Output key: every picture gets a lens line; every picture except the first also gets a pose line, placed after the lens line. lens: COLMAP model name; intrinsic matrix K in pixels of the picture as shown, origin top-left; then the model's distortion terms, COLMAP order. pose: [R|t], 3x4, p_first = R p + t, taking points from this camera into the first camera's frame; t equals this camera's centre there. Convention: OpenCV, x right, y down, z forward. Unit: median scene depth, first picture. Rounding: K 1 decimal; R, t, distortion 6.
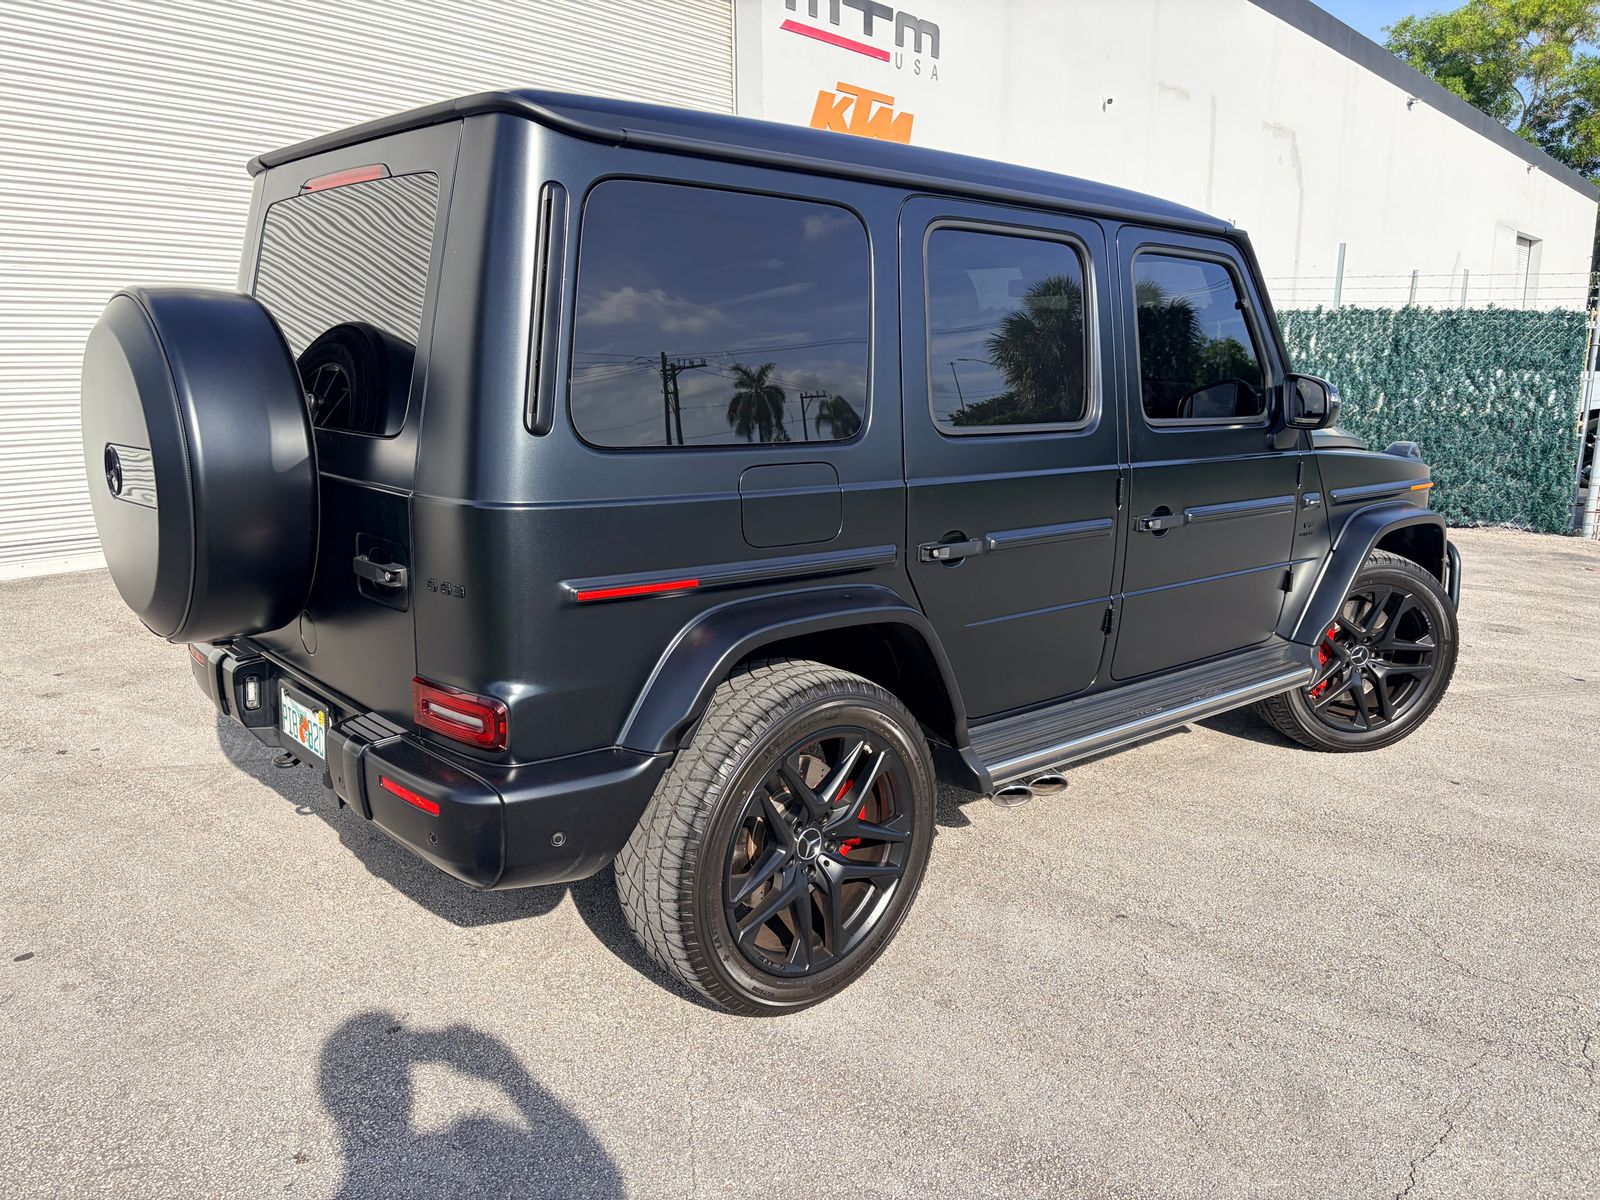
lens RADIAL K [[1220.4, 0, 802.5], [0, 1220.4, 599.7], [0, 0, 1]] dist [0.035185, -0.019427]
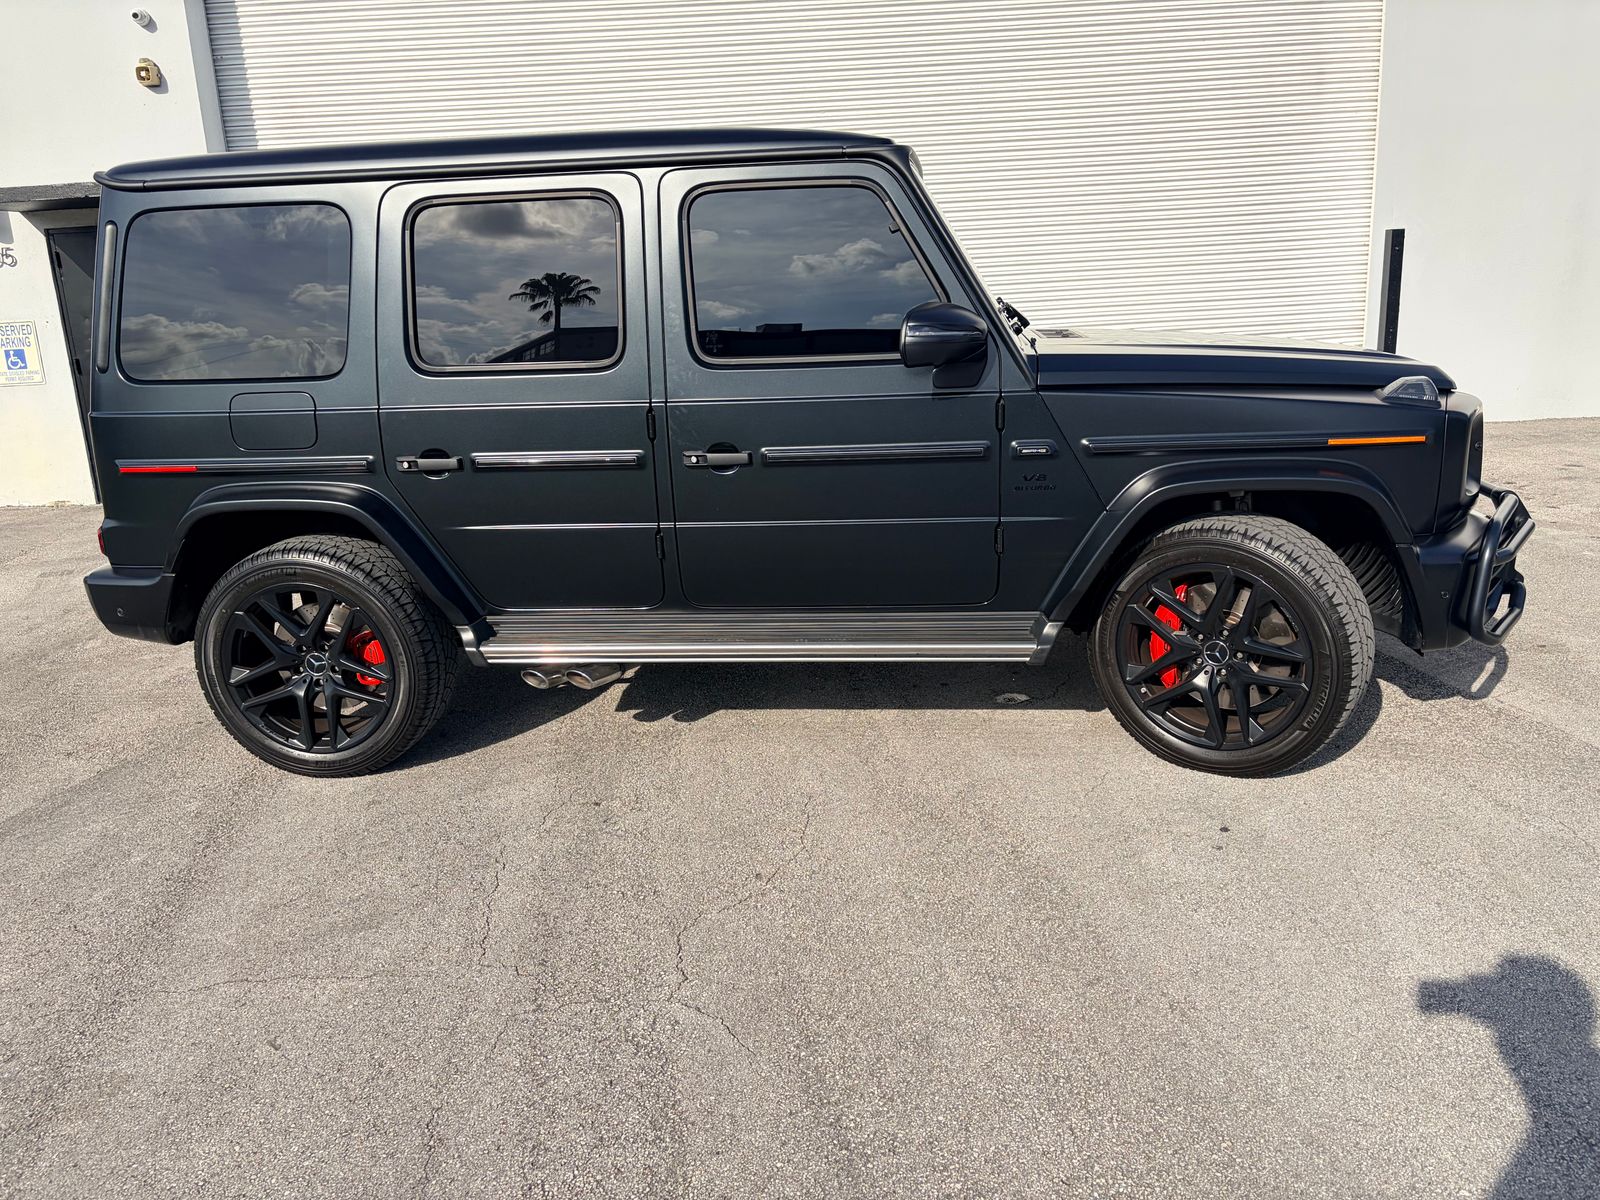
lens RADIAL K [[1220.4, 0, 805.7], [0, 1220.4, 592.6], [0, 0, 1]] dist [0.035185, -0.019427]
pose [[0.670737, 0.145698, -0.727244, 1.061362], [-0.090343, 0.989264, 0.114869, -0.077706], [0.736172, -0.011346, 0.676699, 0.328792]]
